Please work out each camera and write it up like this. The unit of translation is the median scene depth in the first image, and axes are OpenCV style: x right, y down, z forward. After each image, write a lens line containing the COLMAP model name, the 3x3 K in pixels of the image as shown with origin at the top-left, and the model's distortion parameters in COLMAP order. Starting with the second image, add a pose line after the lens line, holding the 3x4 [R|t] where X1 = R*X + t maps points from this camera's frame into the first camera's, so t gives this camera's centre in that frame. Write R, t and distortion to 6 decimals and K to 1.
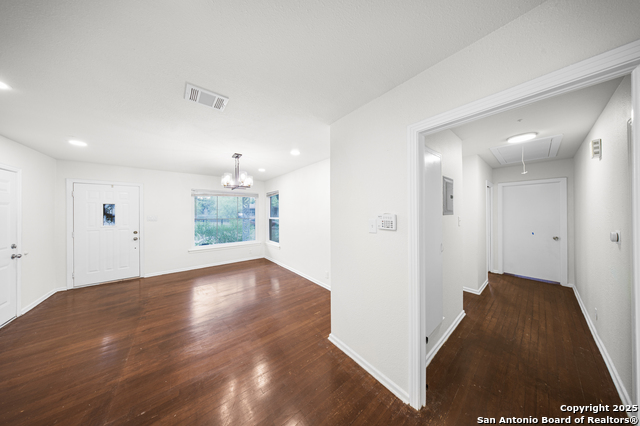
lens RADIAL K [[180.4, 0, 322.6], [0, 180.4, 212.1], [0, 0, 1]] dist [-0.002283, 0.000396]
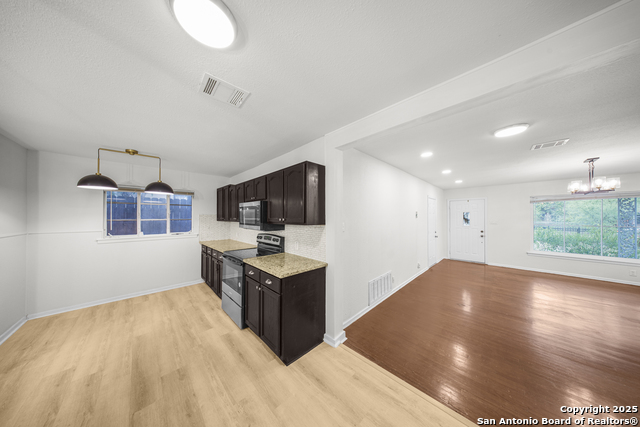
lens RADIAL K [[180.4, 0, 319.8], [0, 180.4, 214.8], [0, 0, 1]] dist [-0.002283, 0.000396]
pose [[0.091754, -0.011773, -0.995712, 0.277697], [-0.005953, 0.999906, -0.012371, 0.004982], [0.995764, 0.007063, 0.091675, -0.426871]]
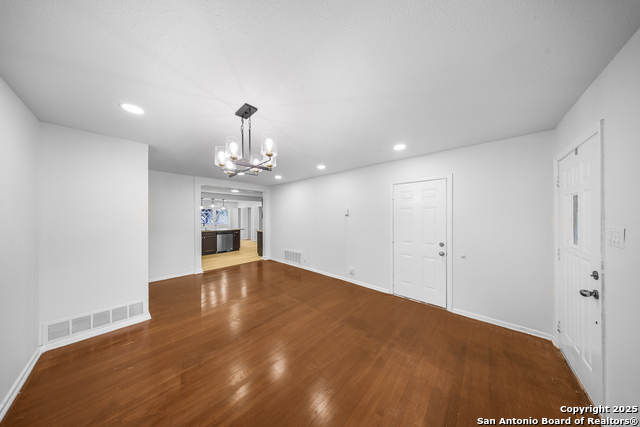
lens RADIAL K [[180.4, 0, 316.8], [0, 180.4, 216.6], [0, 0, 1]] dist [-0.002283, 0.000396]
pose [[-0.992191, 0.001786, -0.124714, -0.567588], [0.001167, 0.999987, 0.005037, 0.006810], [0.124721, 0.004852, -0.992180, 1.432656]]
